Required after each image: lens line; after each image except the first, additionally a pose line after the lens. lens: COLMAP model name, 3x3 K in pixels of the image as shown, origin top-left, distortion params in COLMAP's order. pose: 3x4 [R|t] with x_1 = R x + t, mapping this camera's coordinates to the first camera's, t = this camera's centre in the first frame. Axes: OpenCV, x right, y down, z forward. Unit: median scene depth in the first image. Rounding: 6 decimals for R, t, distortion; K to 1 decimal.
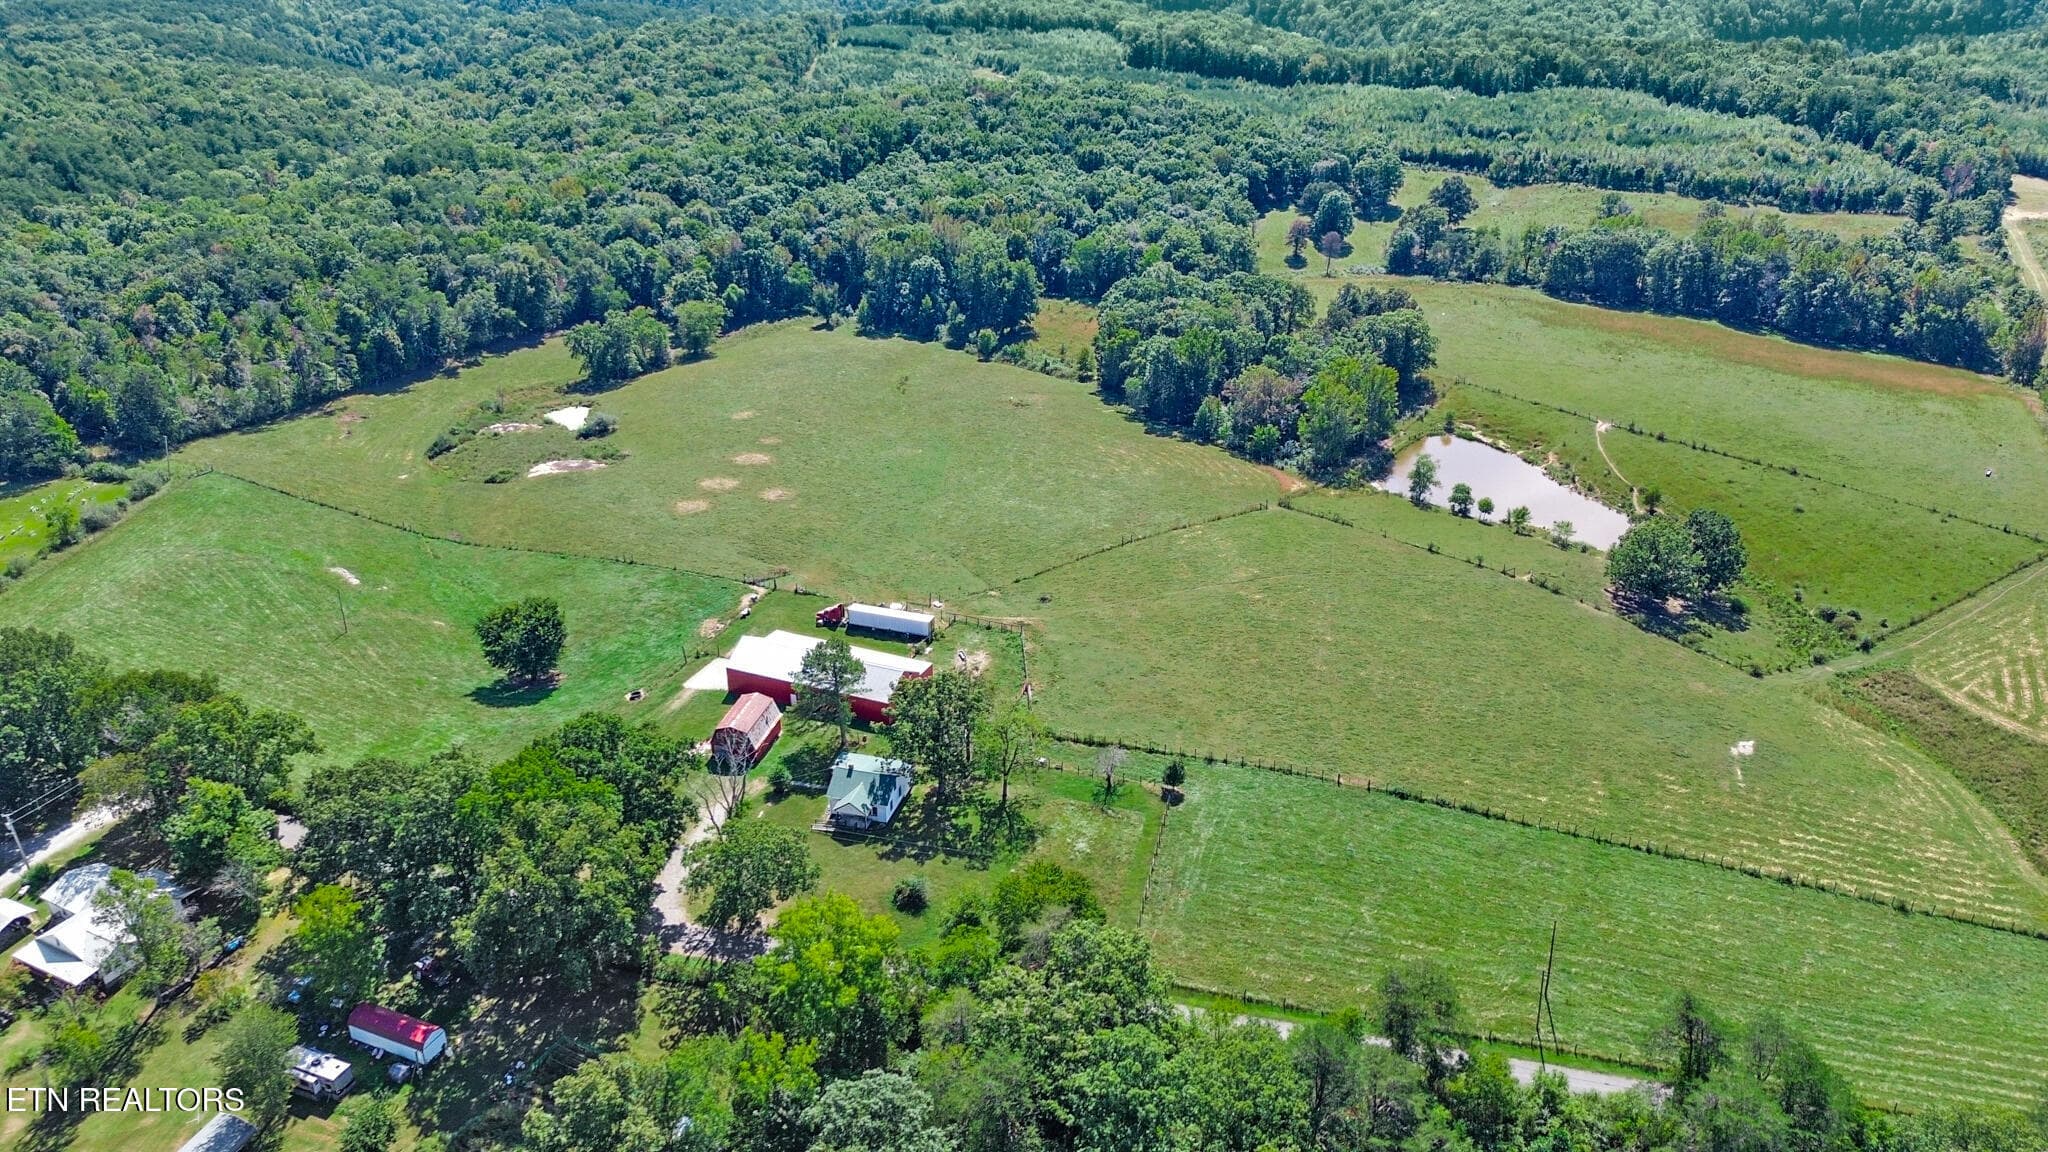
lens RADIAL K [[1467.6, 0, 1031.2], [0, 1467.6, 565.1], [0, 0, 1]] dist [0.065004, -0.054730]
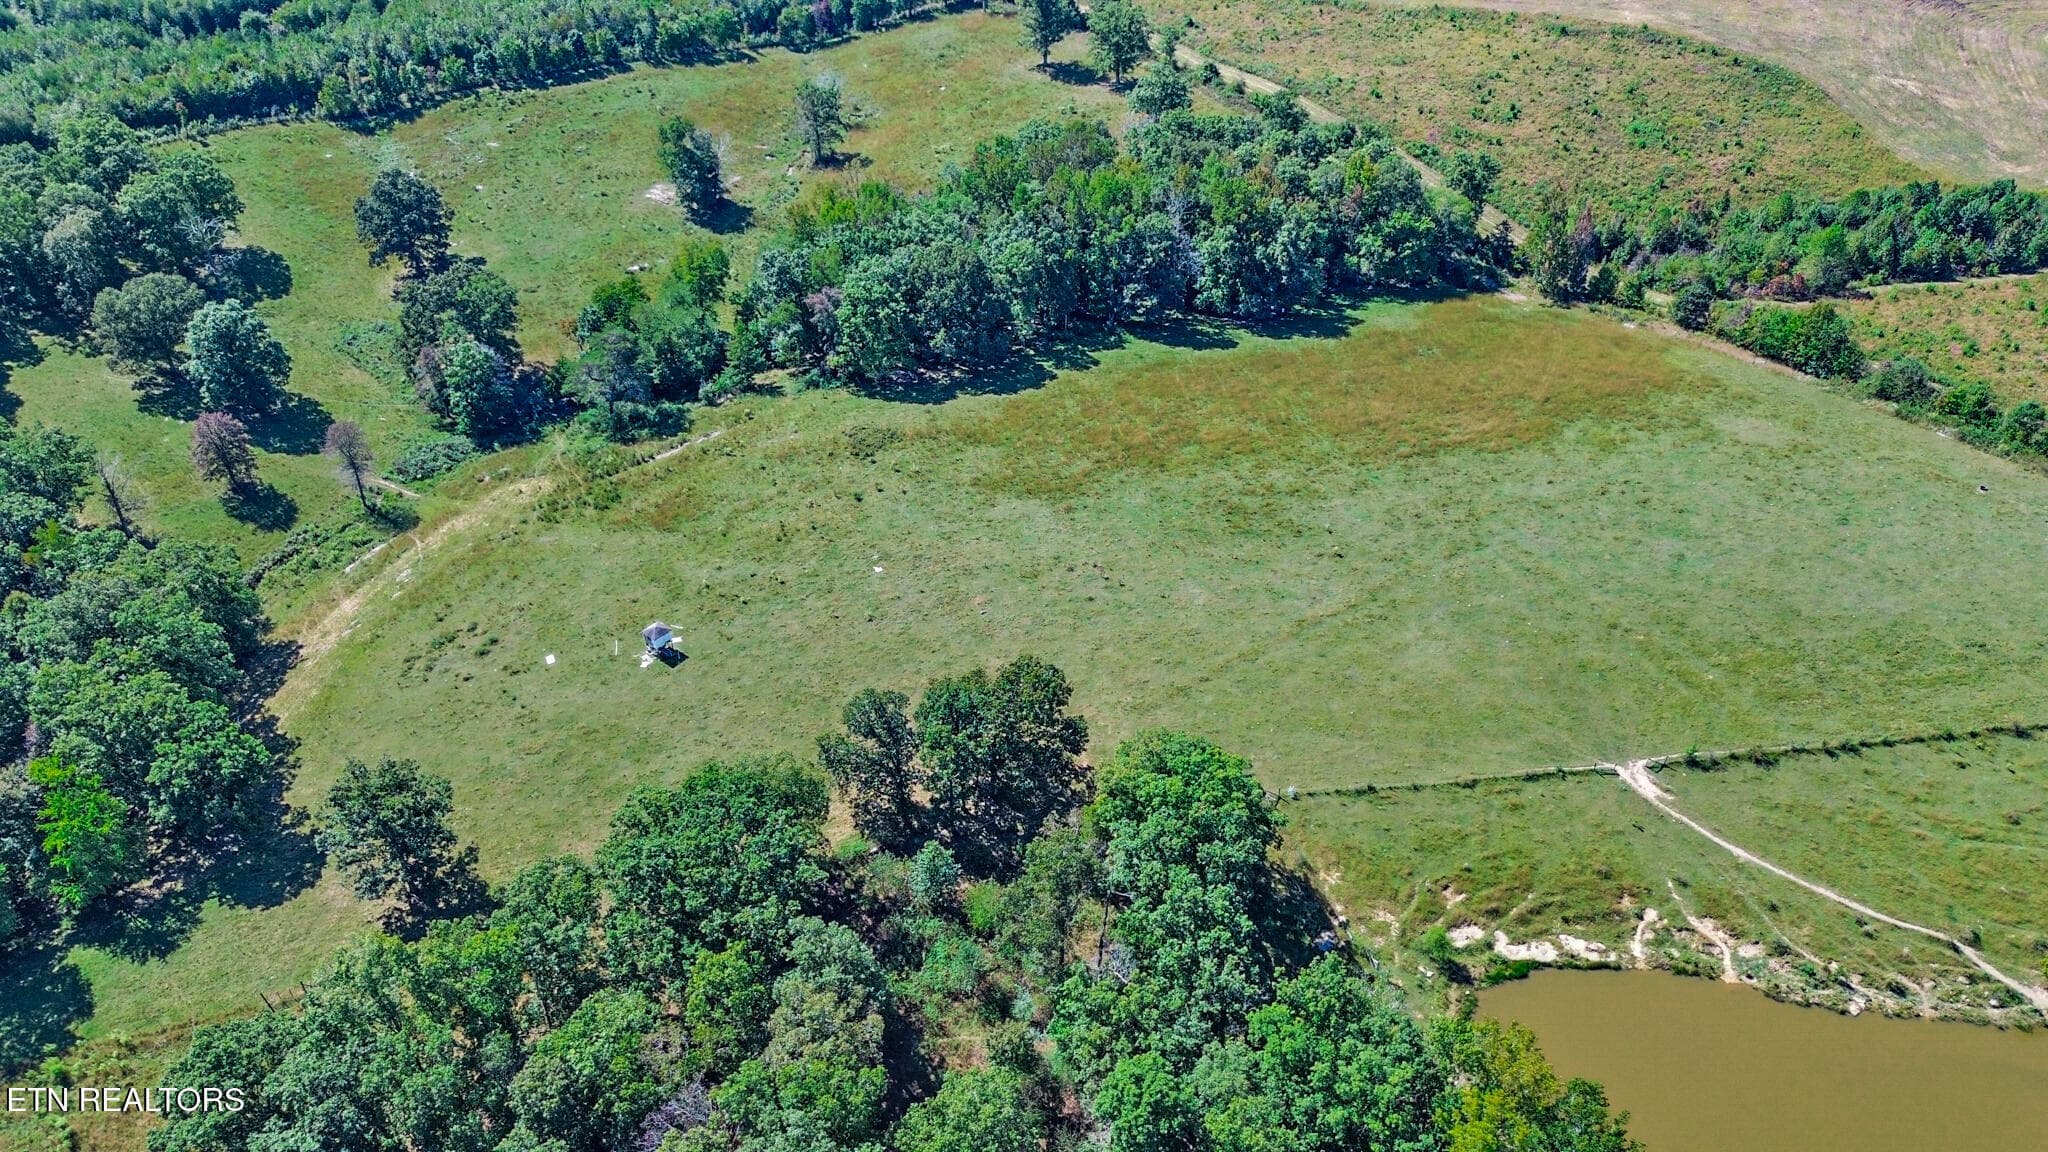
lens RADIAL K [[1467.6, 0, 1031.2], [0, 1467.6, 565.1], [0, 0, 1]] dist [0.065004, -0.054730]
pose [[0.520703, -0.515510, 0.680528, -0.003563], [0.368716, 0.854732, 0.365351, -0.297702], [-0.770011, 0.060682, 0.635138, 0.629872]]
